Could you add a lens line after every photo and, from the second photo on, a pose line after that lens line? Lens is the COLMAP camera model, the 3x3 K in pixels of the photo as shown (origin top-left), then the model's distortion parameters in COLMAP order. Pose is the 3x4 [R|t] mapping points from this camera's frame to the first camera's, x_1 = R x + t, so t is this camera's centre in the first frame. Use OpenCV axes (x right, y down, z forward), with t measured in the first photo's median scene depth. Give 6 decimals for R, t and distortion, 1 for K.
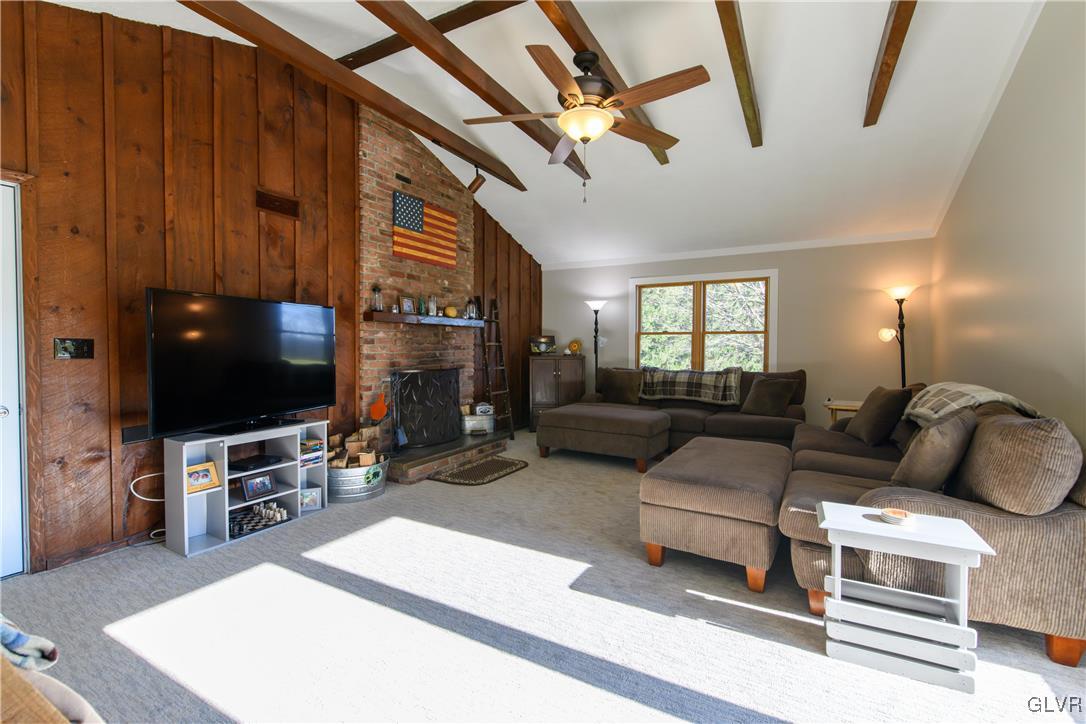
lens RADIAL K [[465.0, 0, 544.7], [0, 465.0, 356.2], [0, 0, 1]] dist [-0.002900, -0.000462]
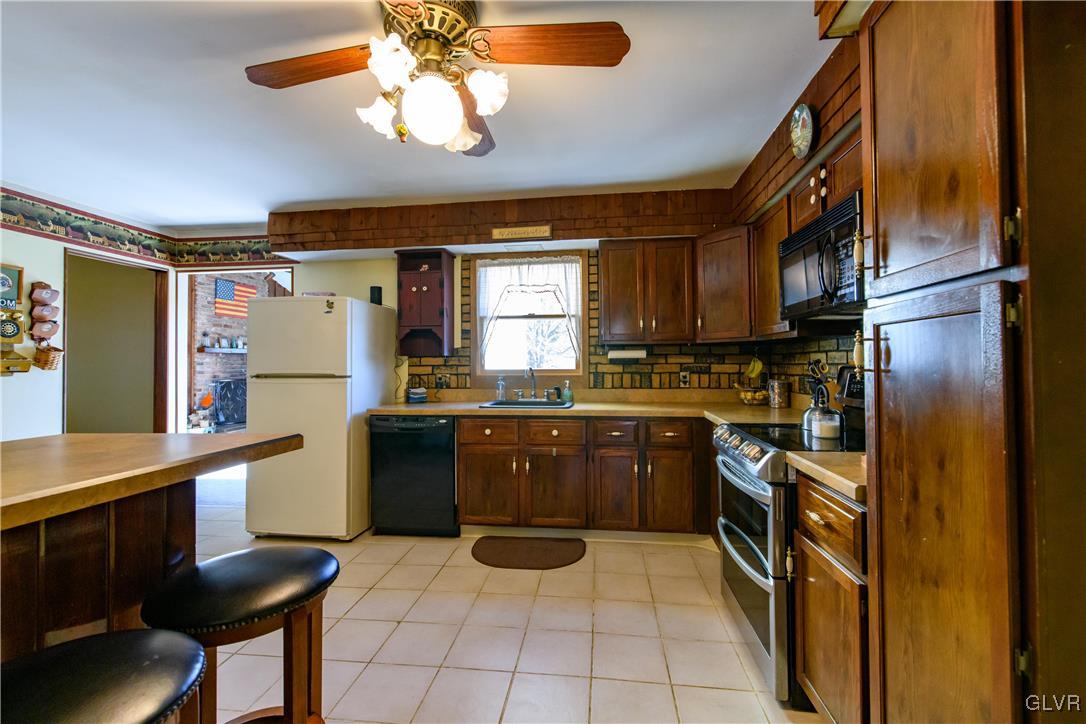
lens RADIAL K [[465.0, 0, 544.8], [0, 465.0, 359.3], [0, 0, 1]] dist [-0.002900, -0.000462]
pose [[0.929333, -0.004400, 0.369216, 0.184854], [0.016284, 0.999445, -0.029077, 0.023268], [-0.368883, 0.033035, 0.928889, -1.088770]]
